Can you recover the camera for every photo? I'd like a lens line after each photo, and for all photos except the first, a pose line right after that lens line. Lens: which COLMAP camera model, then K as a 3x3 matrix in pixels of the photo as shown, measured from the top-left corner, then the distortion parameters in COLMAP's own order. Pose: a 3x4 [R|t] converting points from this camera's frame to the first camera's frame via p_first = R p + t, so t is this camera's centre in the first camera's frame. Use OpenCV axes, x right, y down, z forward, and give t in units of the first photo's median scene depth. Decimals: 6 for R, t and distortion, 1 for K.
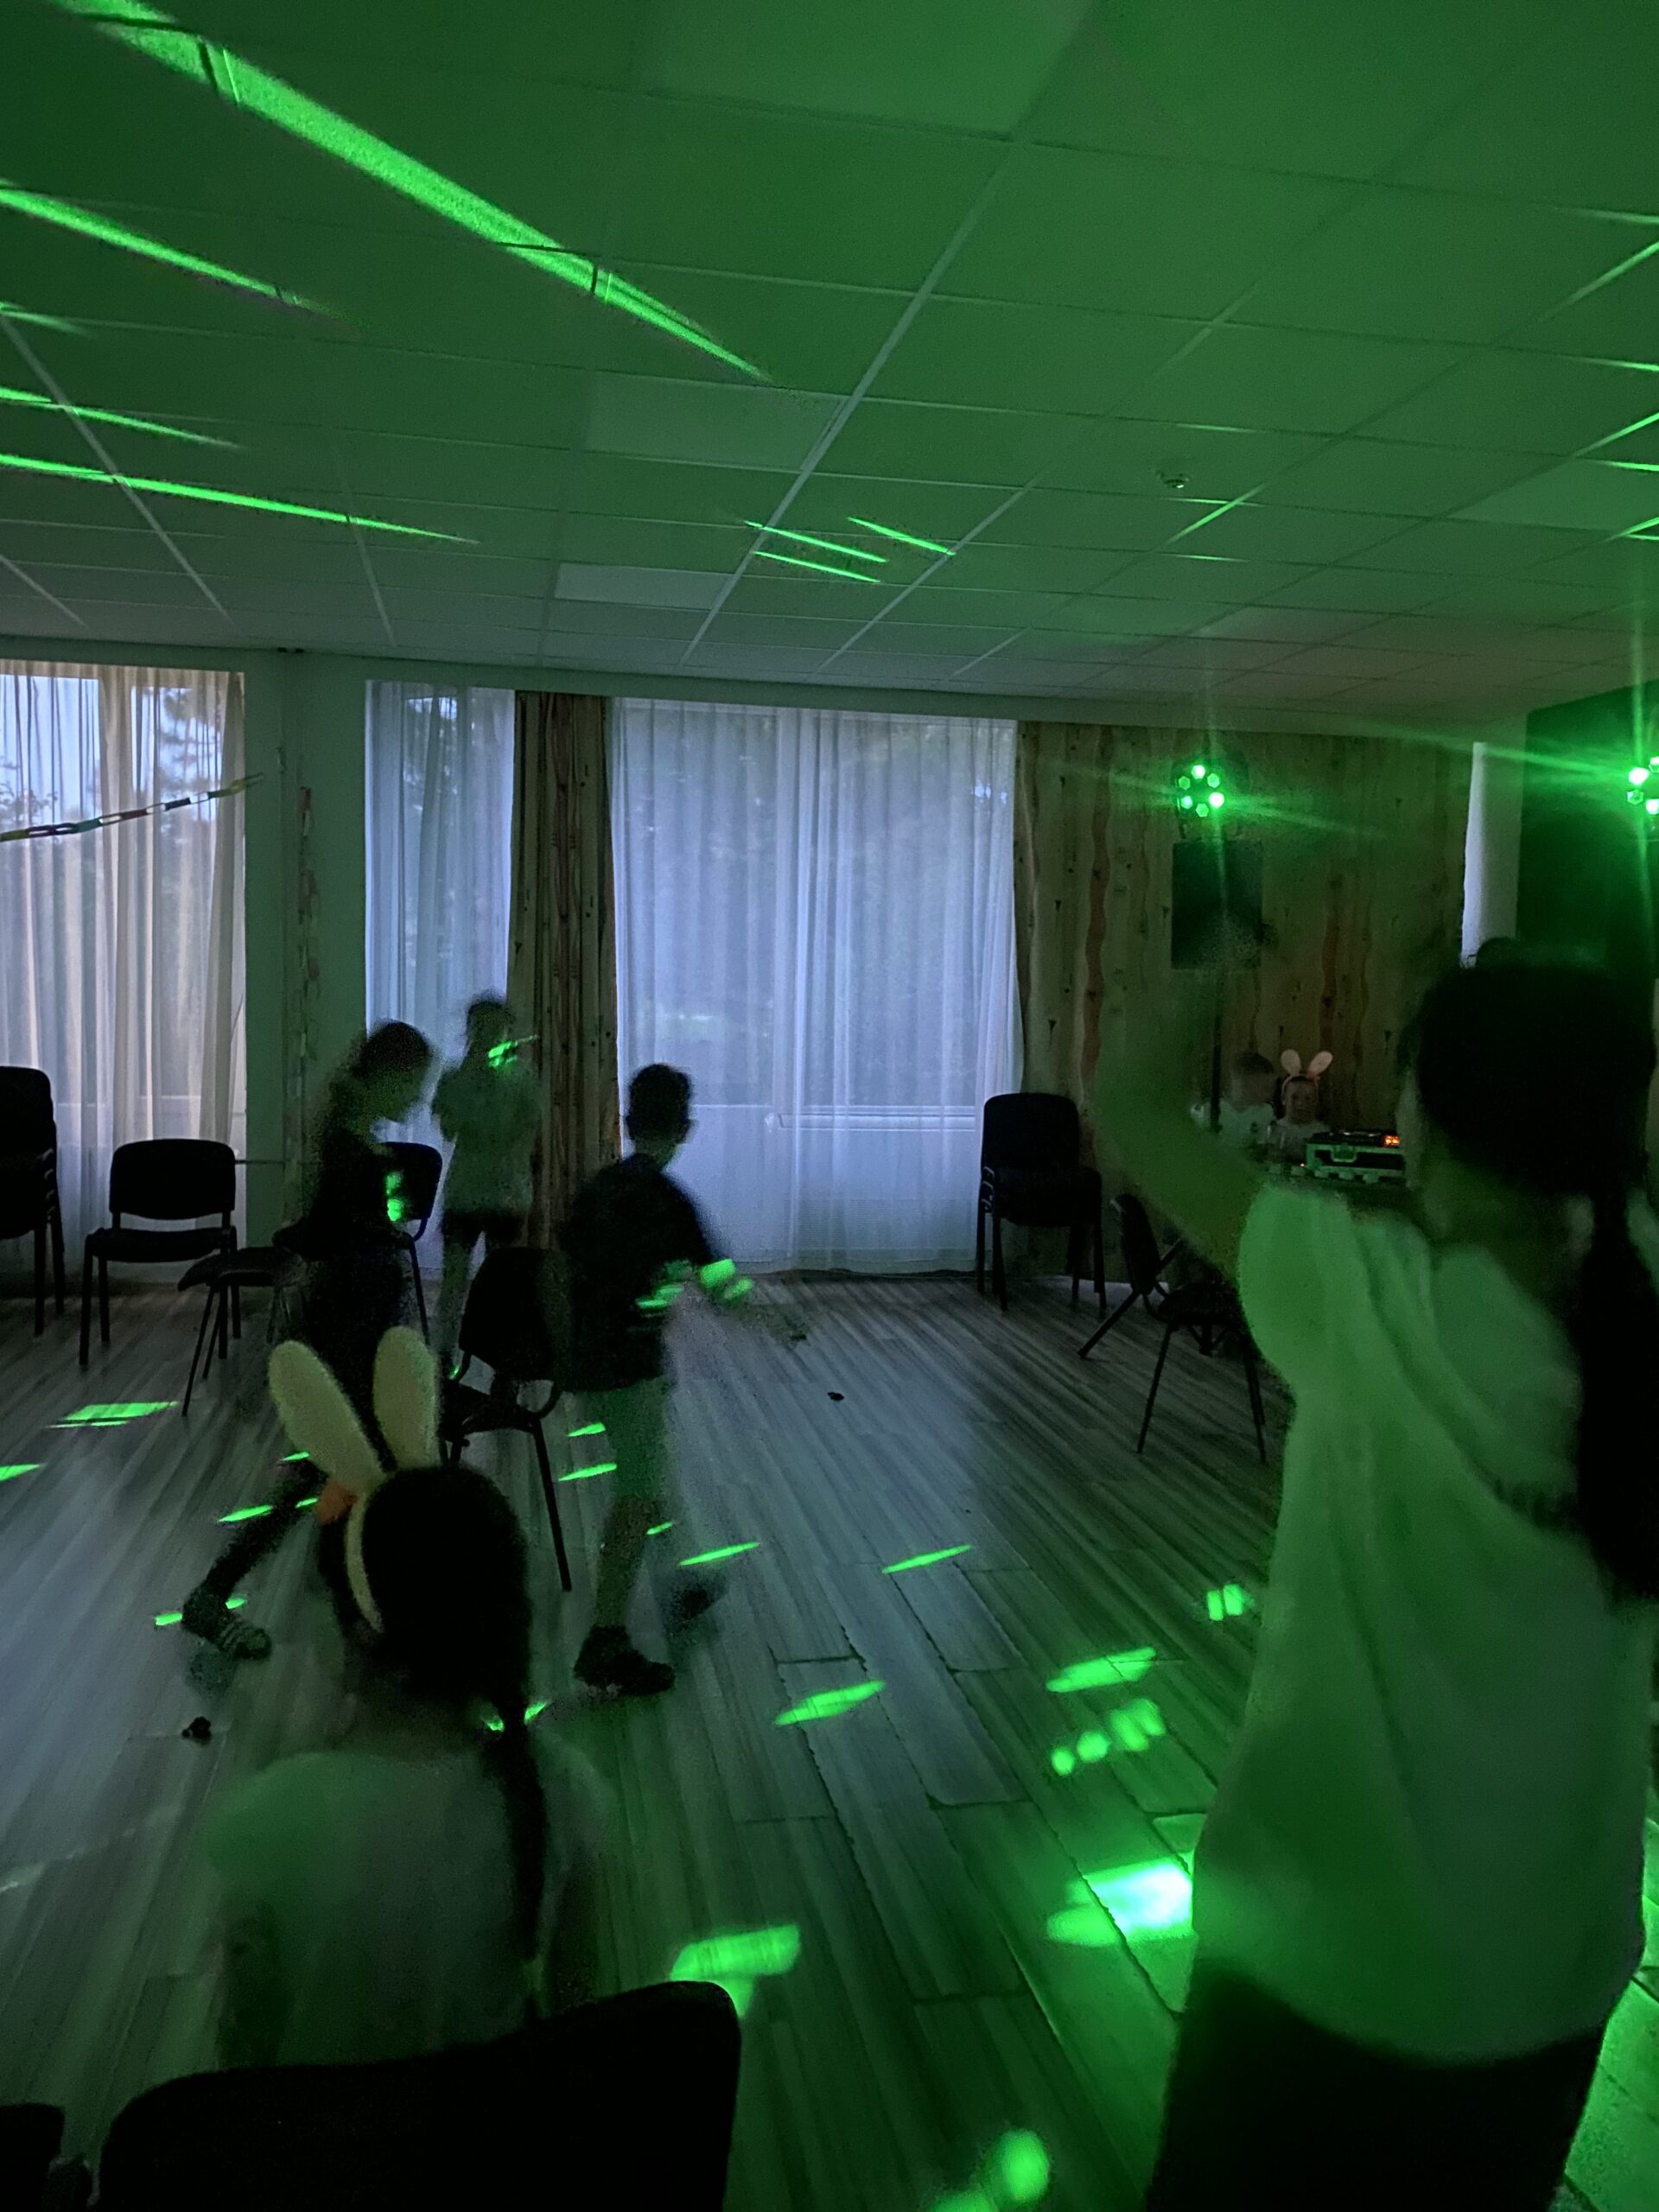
lens RADIAL K [[1669.7, 0, 827.7], [0, 1669.7, 1094.7], [0, 0, 1]] dist [0.067737, -0.001234]
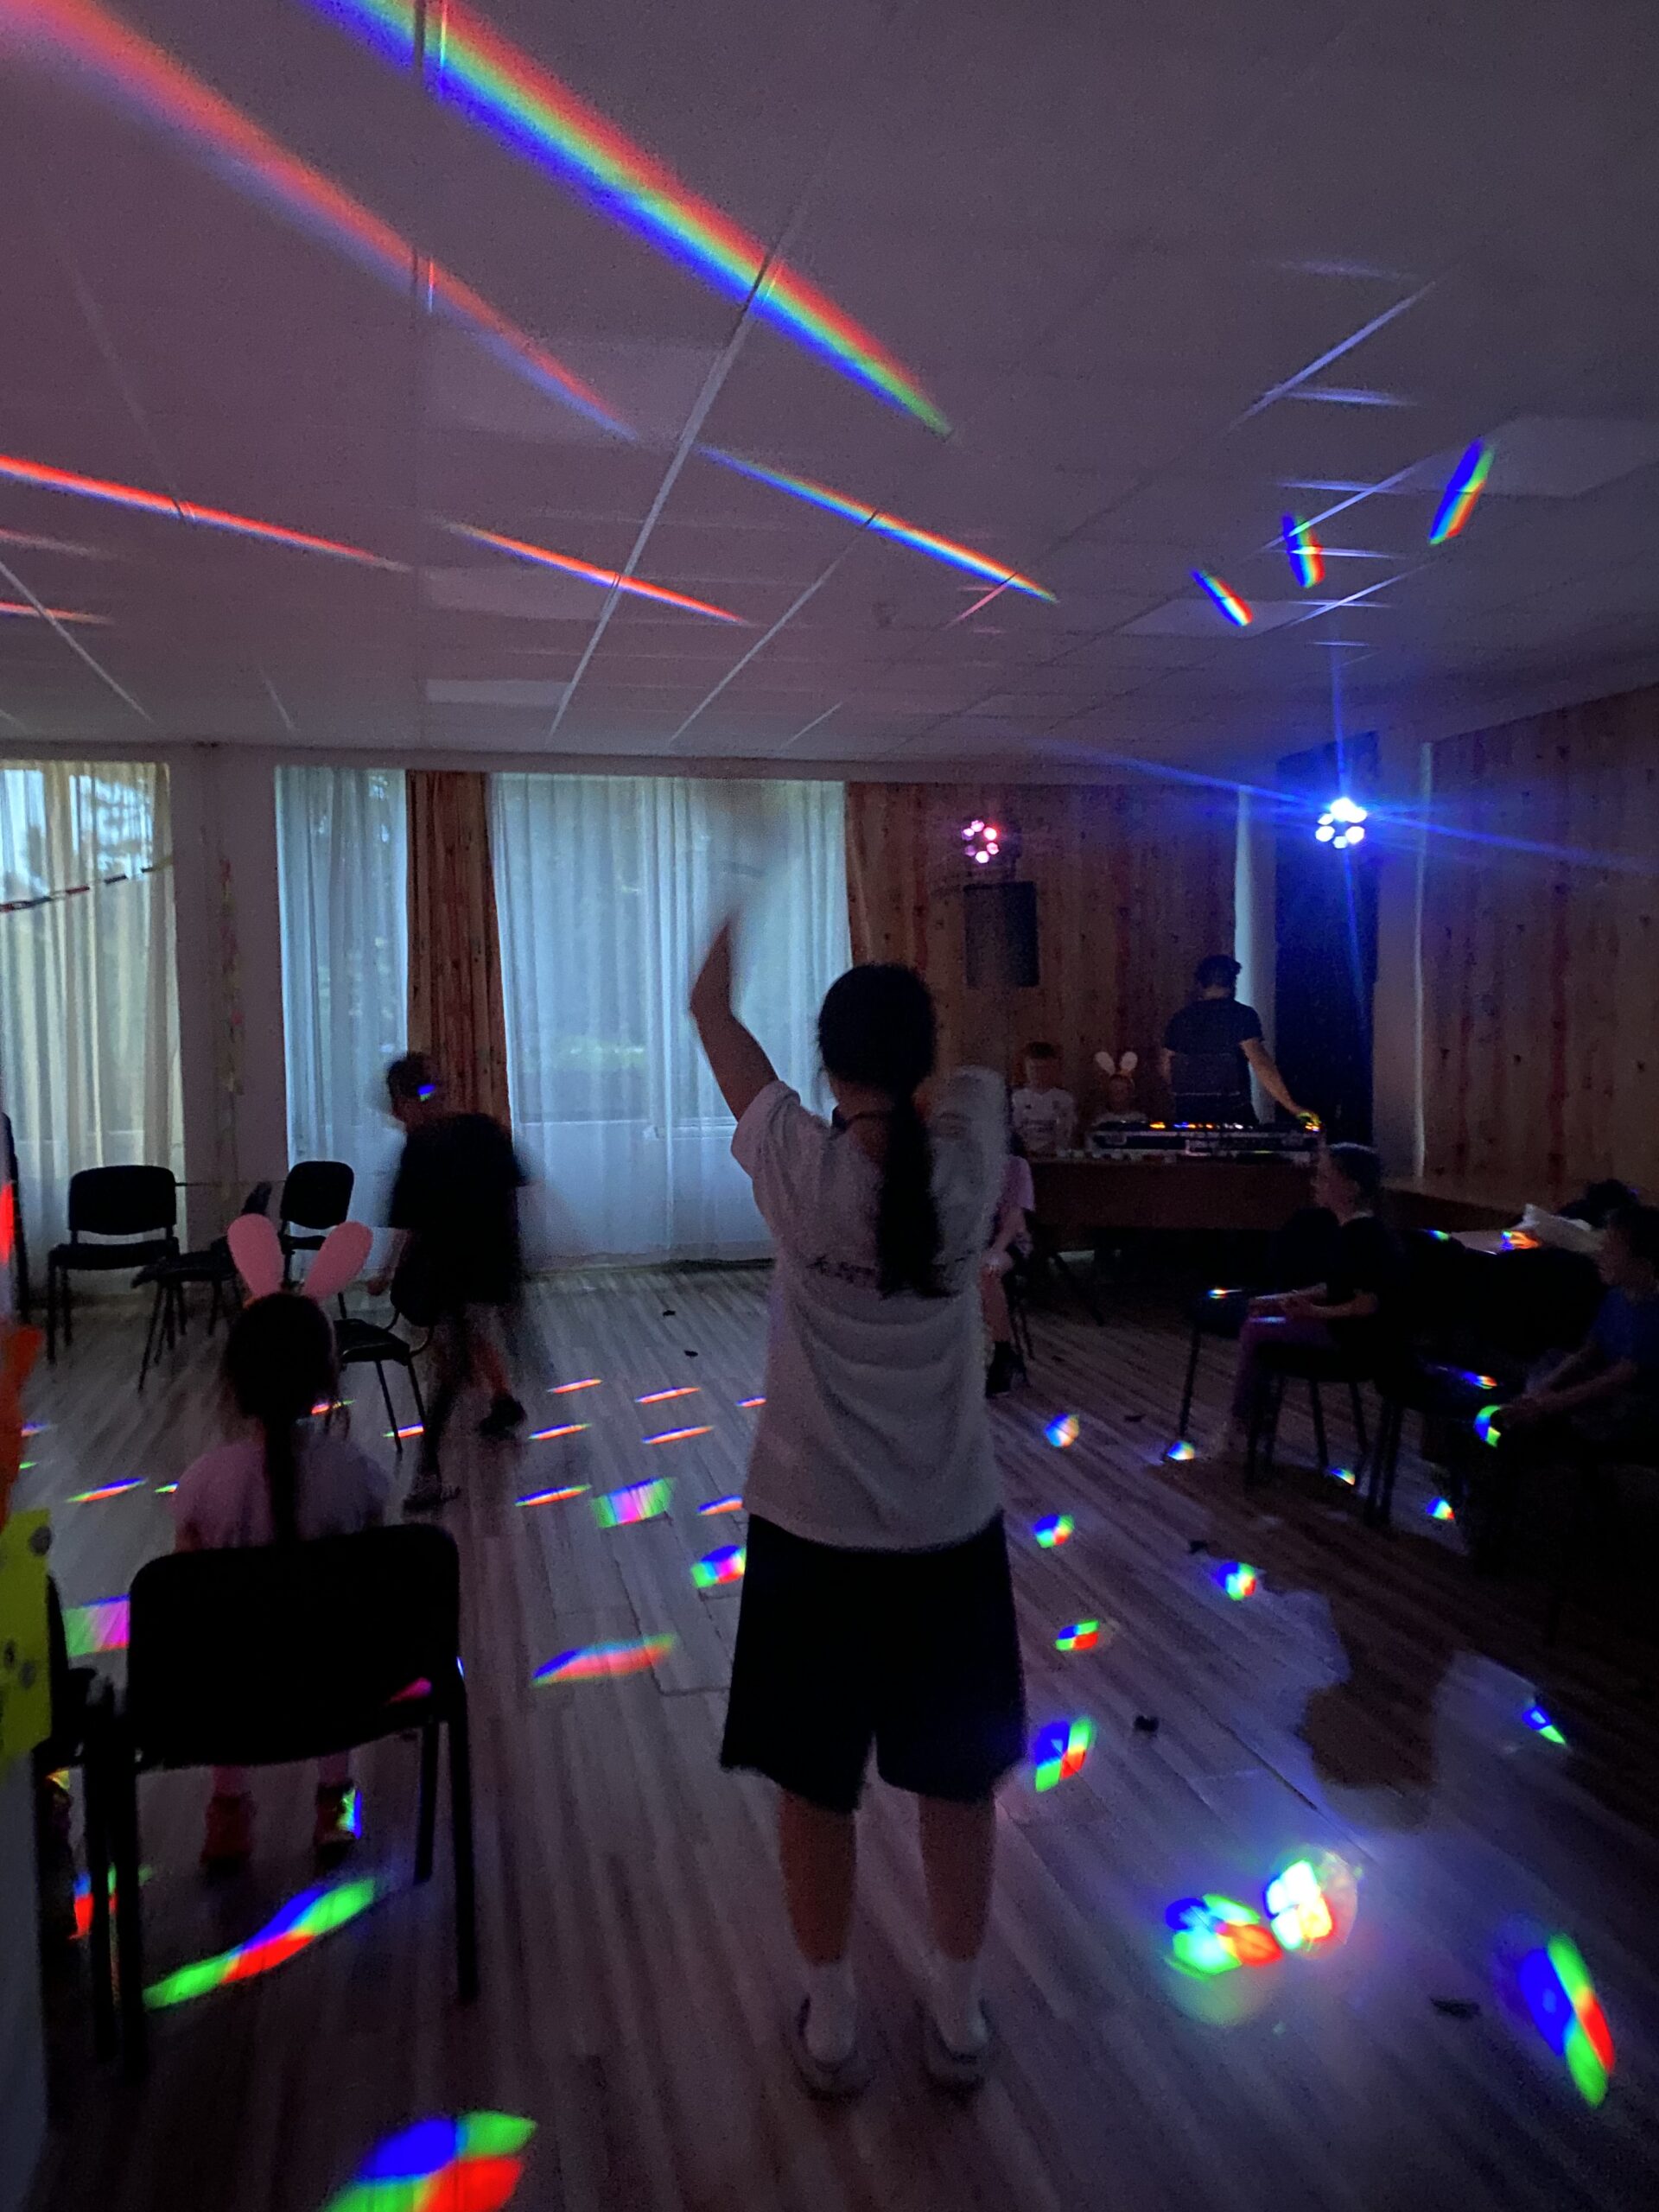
lens RADIAL K [[1669.7, 0, 834.7], [0, 1669.7, 1110.8], [0, 0, 1]] dist [0.067737, -0.001234]
pose [[0.998680, -0.039678, 0.032615, 0.064653], [0.039979, 0.999163, -0.008609, 0.017217], [-0.032246, 0.009902, 0.999431, -0.174710]]
